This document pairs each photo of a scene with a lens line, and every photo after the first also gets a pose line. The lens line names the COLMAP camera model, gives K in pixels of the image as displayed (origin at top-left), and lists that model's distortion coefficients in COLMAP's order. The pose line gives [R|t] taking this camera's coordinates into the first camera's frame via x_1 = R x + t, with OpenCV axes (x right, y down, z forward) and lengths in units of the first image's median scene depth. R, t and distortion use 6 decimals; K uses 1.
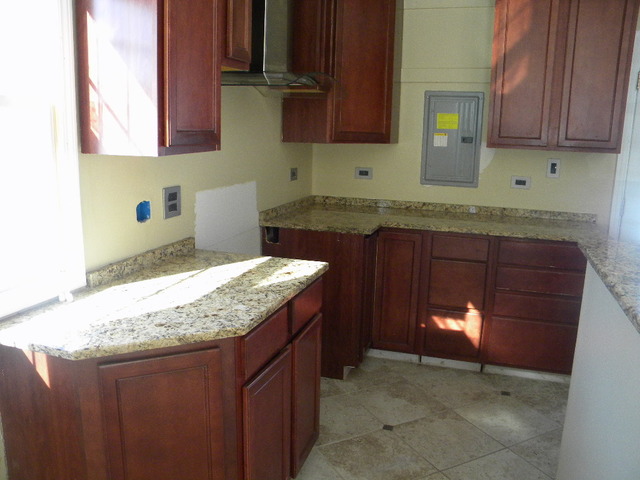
lens RADIAL K [[536.0, 0, 317.1], [0, 536.0, 242.1], [0, 0, 1]] dist [-0.180616, 0.148266]
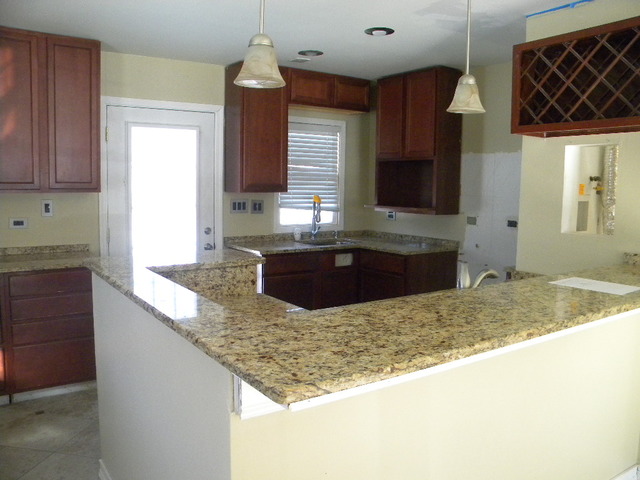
lens RADIAL K [[536.0, 0, 317.9], [0, 536.0, 239.3], [0, 0, 1]] dist [-0.180616, 0.148266]
pose [[0.596655, -0.094570, 0.796906, -0.107565], [0.160963, 0.986955, -0.003392, 0.027283], [-0.786190, 0.130296, 0.604093, -0.158303]]
